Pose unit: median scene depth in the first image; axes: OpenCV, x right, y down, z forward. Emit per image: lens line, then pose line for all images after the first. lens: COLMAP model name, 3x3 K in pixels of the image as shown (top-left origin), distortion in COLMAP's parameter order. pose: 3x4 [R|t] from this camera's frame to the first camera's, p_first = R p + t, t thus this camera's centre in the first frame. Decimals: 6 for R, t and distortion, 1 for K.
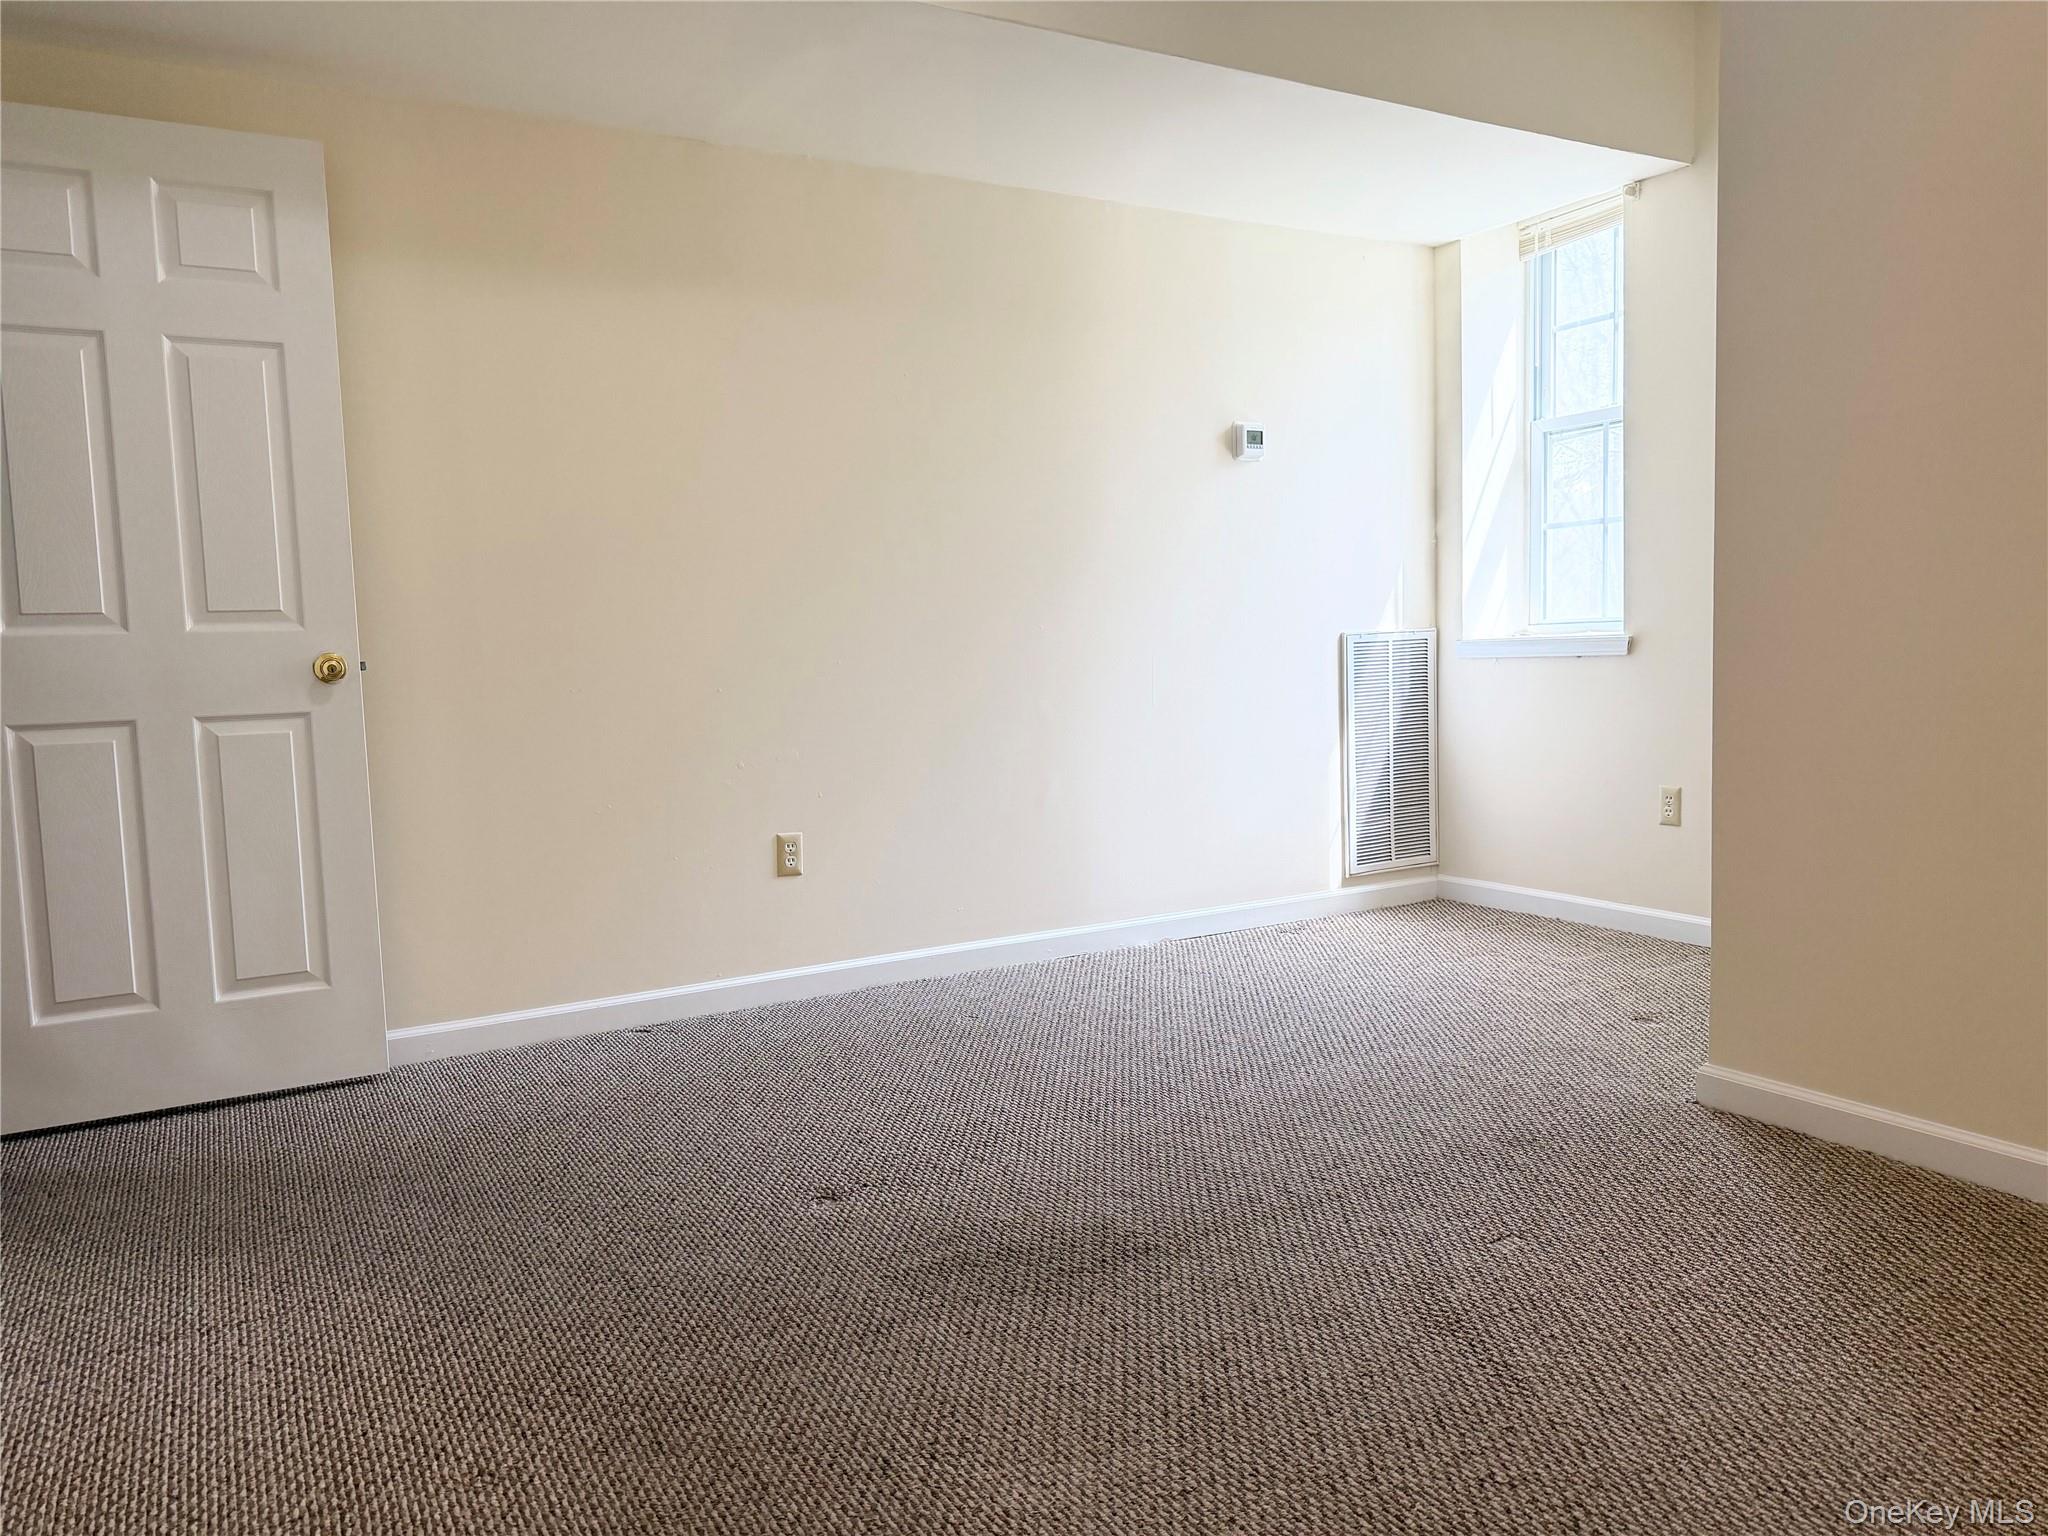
lens RADIAL K [[1448.7, 0, 1021.4], [0, 1448.7, 770.4], [0, 0, 1]] dist [0.072228, -0.081181]
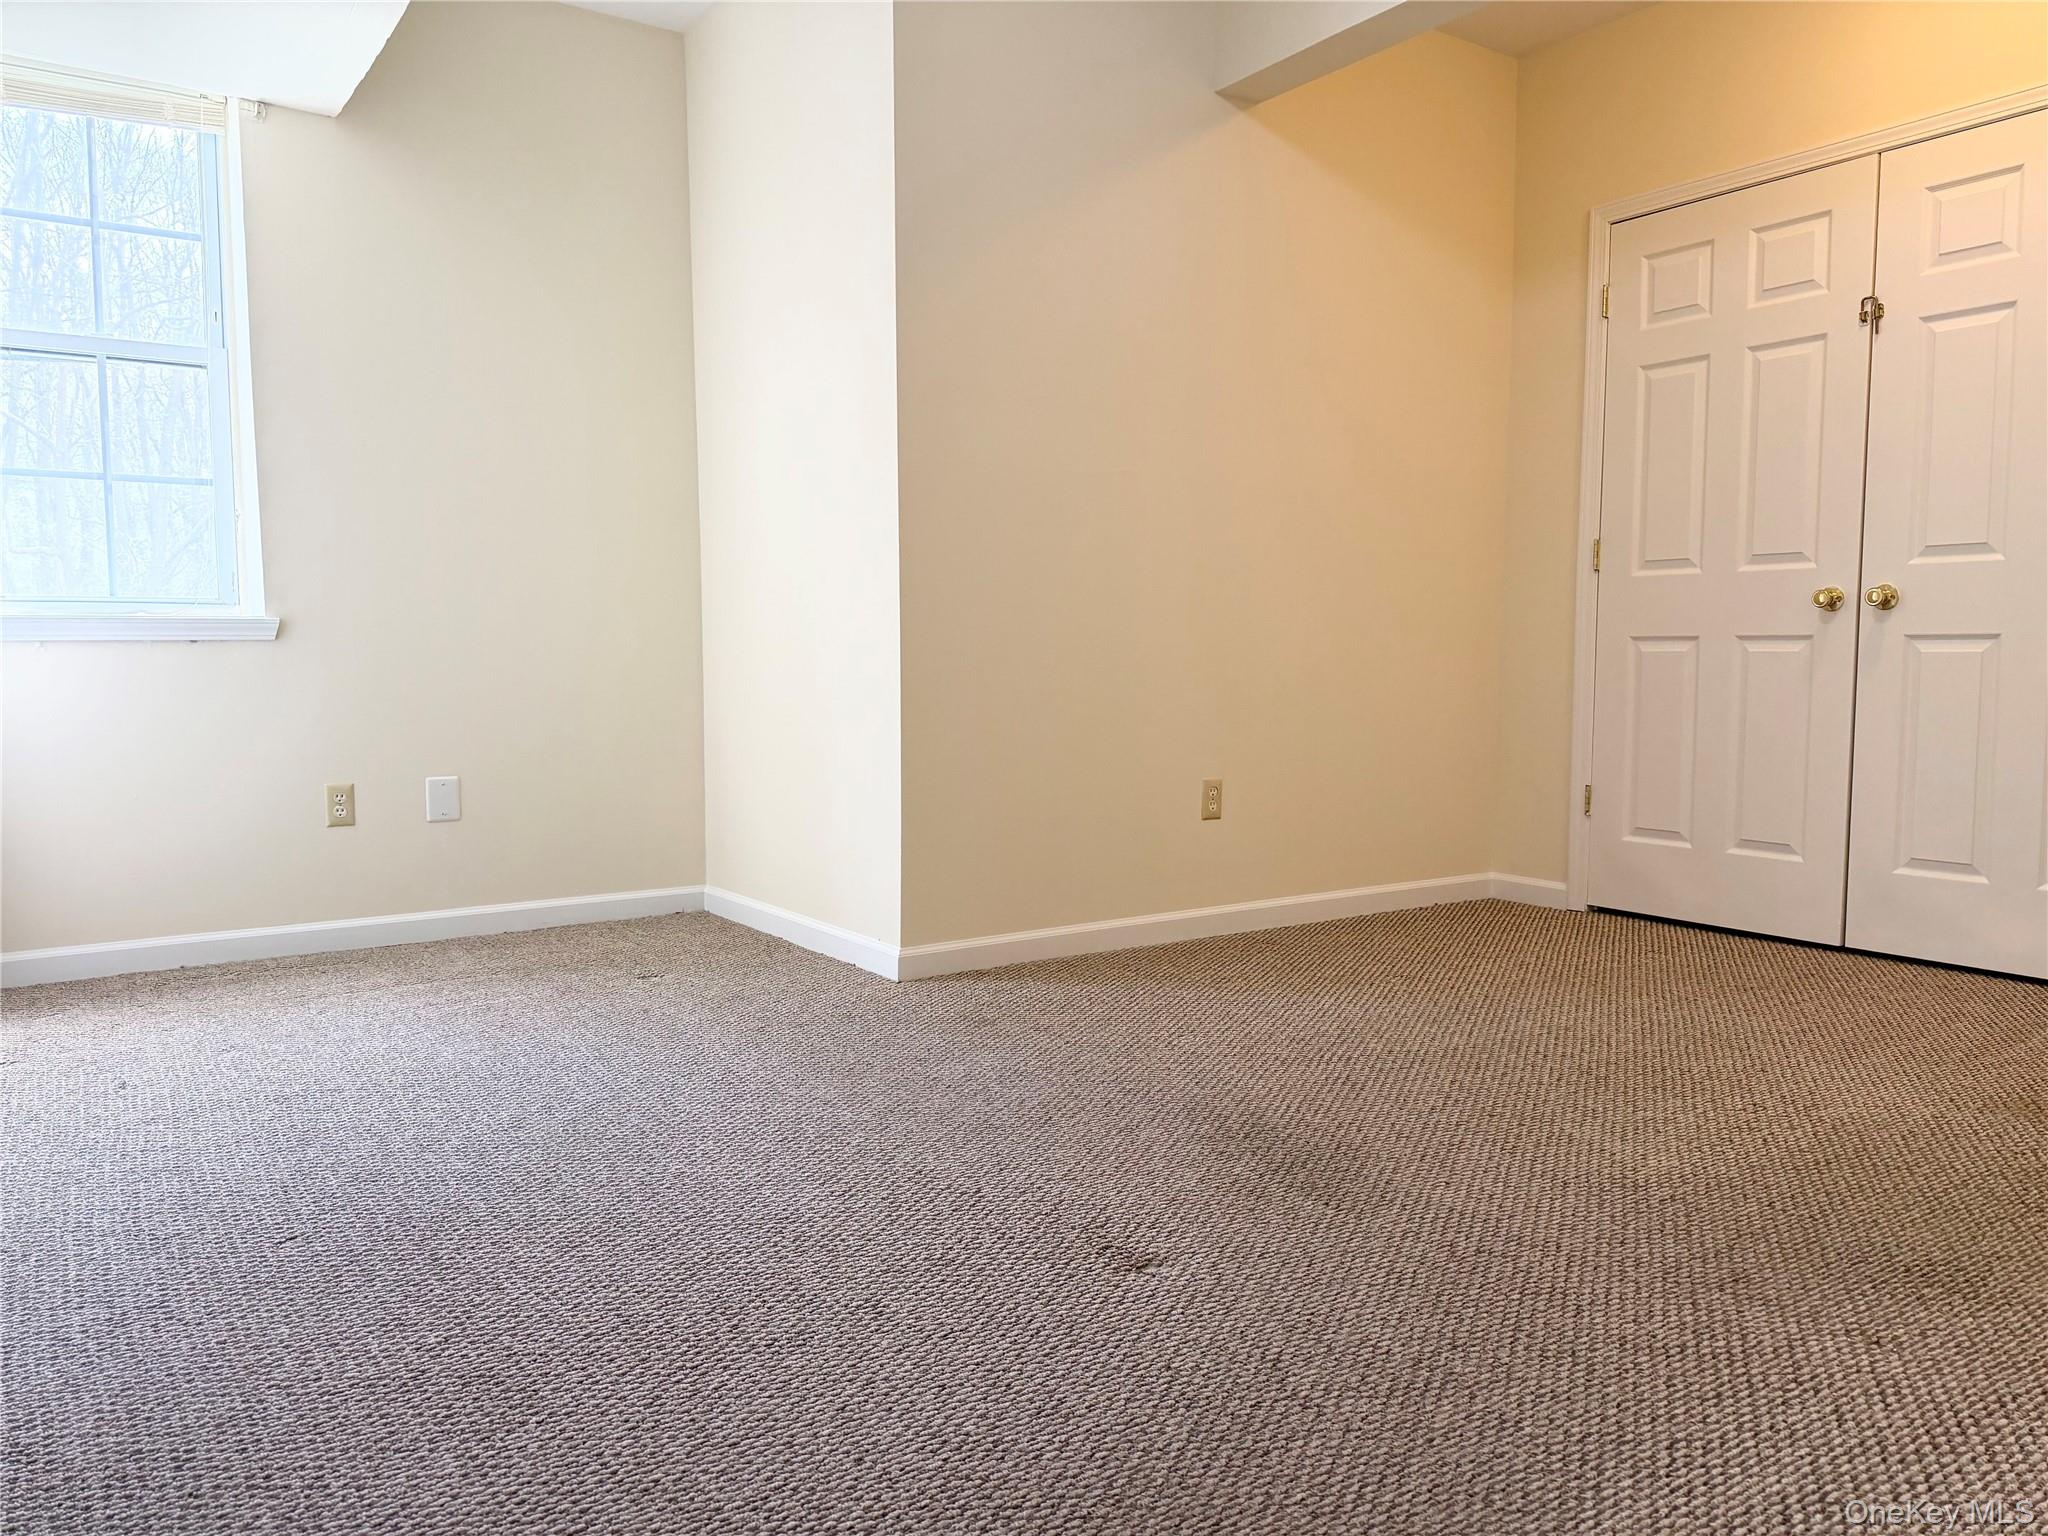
lens RADIAL K [[1448.7, 0, 1020.0], [0, 1448.7, 766.2], [0, 0, 1]] dist [0.072228, -0.081181]
pose [[-0.091411, -0.045514, 0.994773, -0.519896], [0.093186, 0.994181, 0.054050, -0.010283], [-0.991444, 0.097640, -0.086638, 0.655815]]
